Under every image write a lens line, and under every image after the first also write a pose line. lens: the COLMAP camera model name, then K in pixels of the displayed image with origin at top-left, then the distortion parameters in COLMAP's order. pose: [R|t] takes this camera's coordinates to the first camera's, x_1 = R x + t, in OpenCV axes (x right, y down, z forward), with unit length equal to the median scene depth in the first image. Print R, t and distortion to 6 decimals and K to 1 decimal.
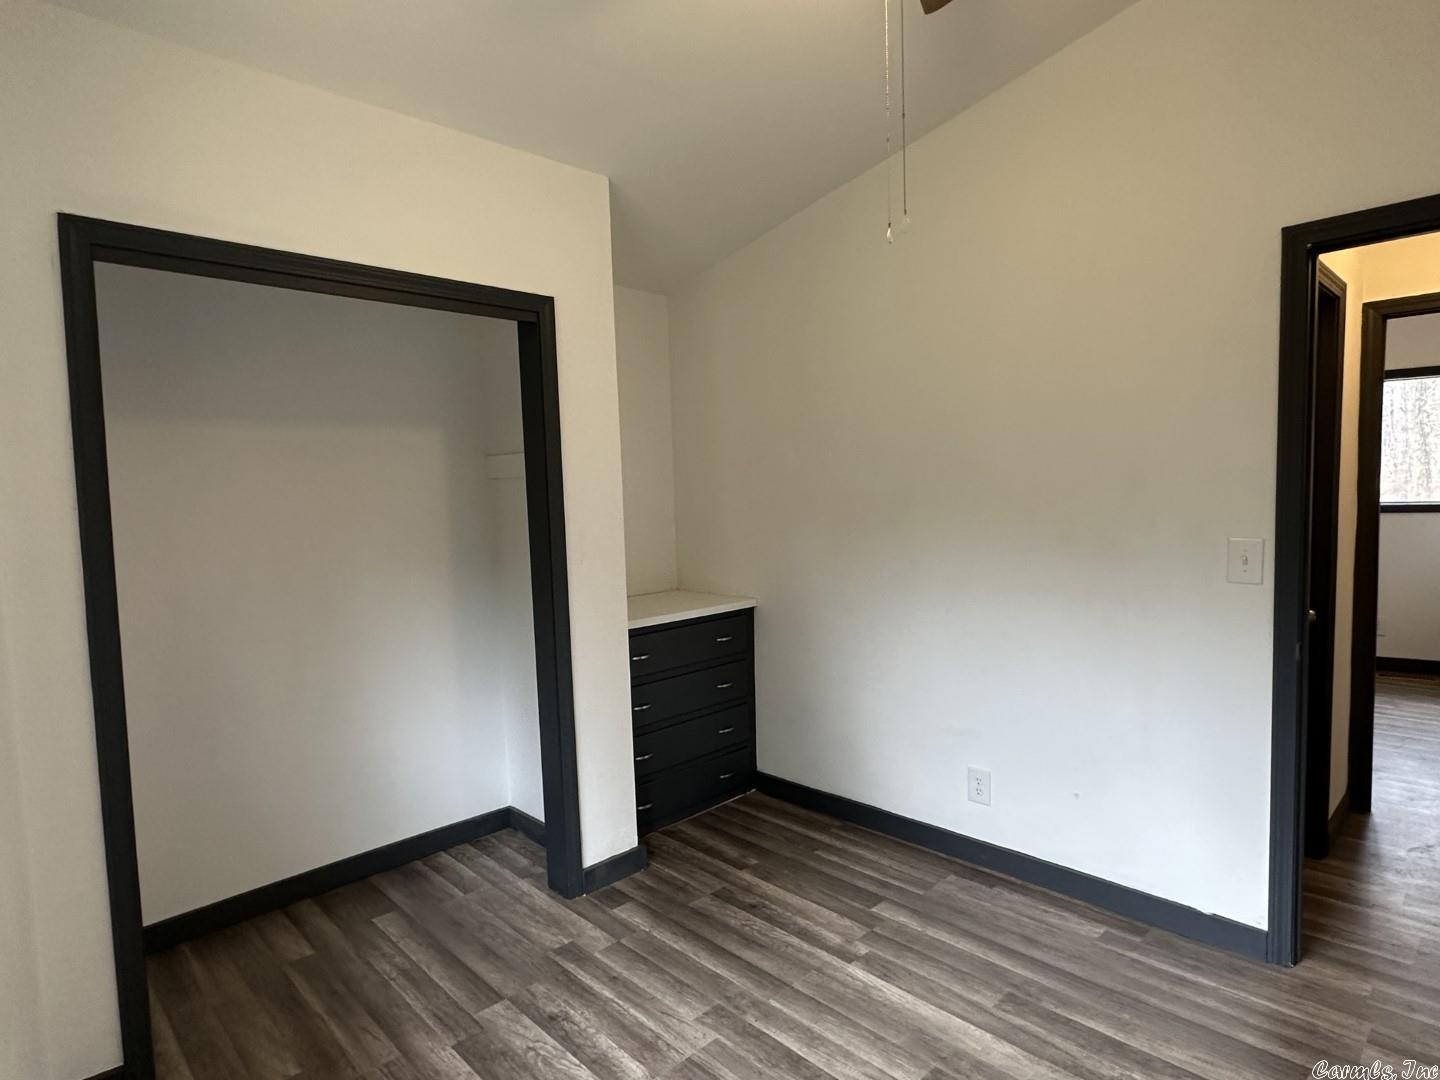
lens RADIAL K [[805.5, 0, 708.1], [0, 805.5, 543.5], [0, 0, 1]] dist [0.000362, -0.000300]
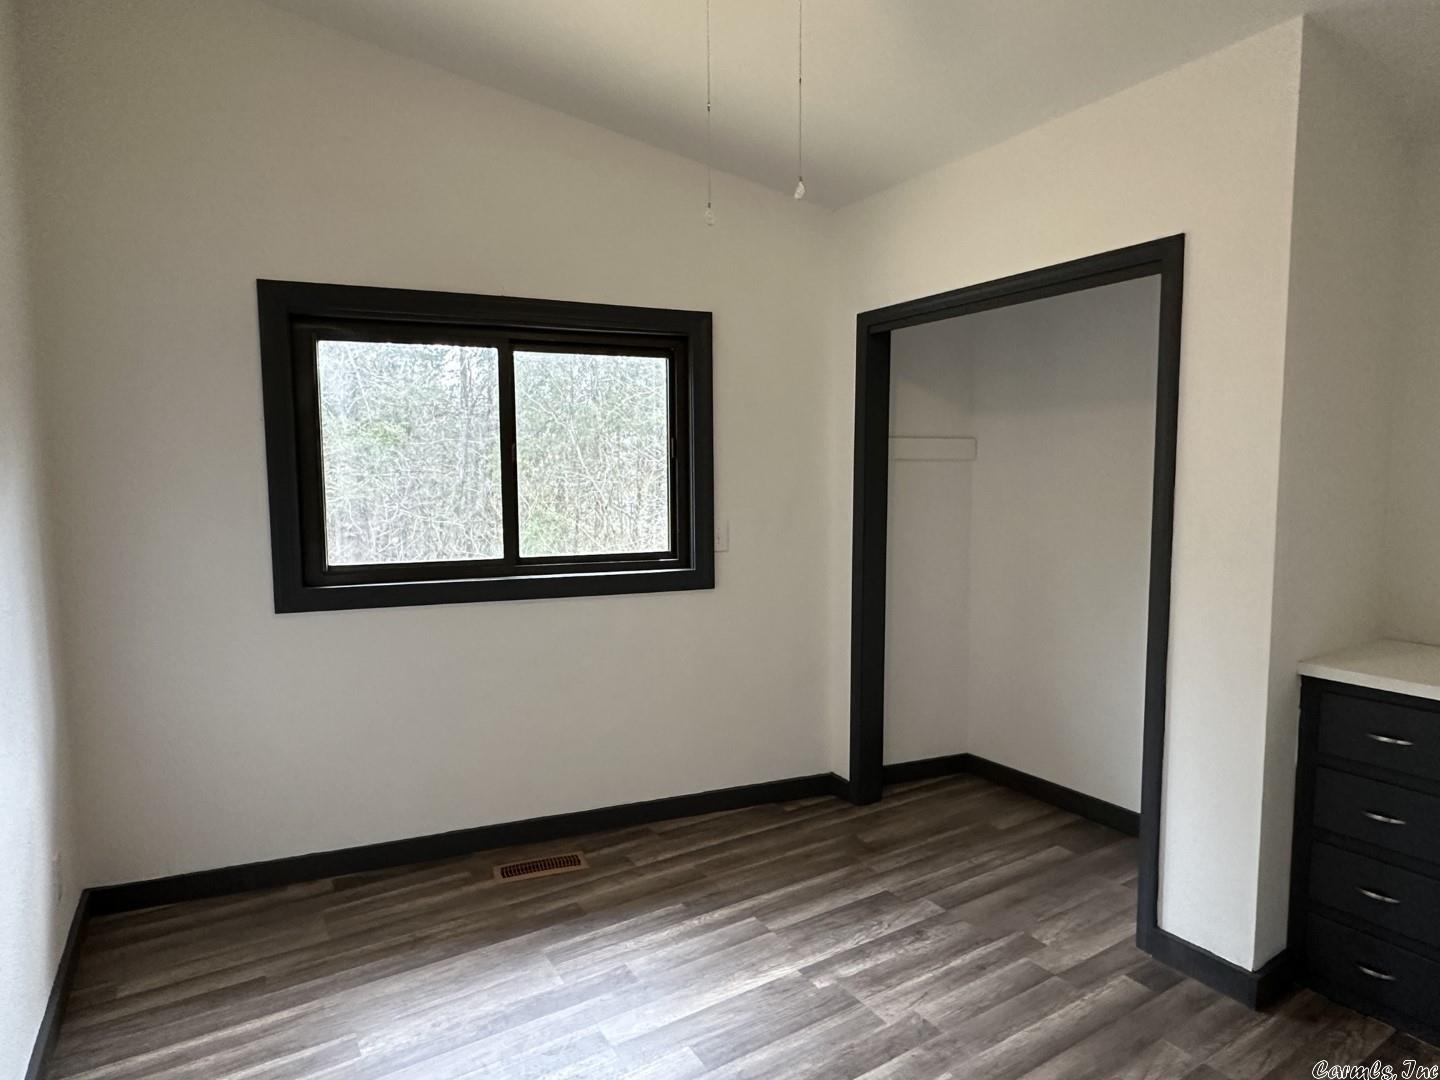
lens RADIAL K [[805.5, 0, 714.4], [0, 805.5, 538.8], [0, 0, 1]] dist [0.000362, -0.000300]
pose [[-0.192171, 0.112074, -0.974941, 0.848797], [-0.070648, 0.989300, 0.127650, -0.076797], [0.978815, 0.093408, -0.182197, 0.821277]]
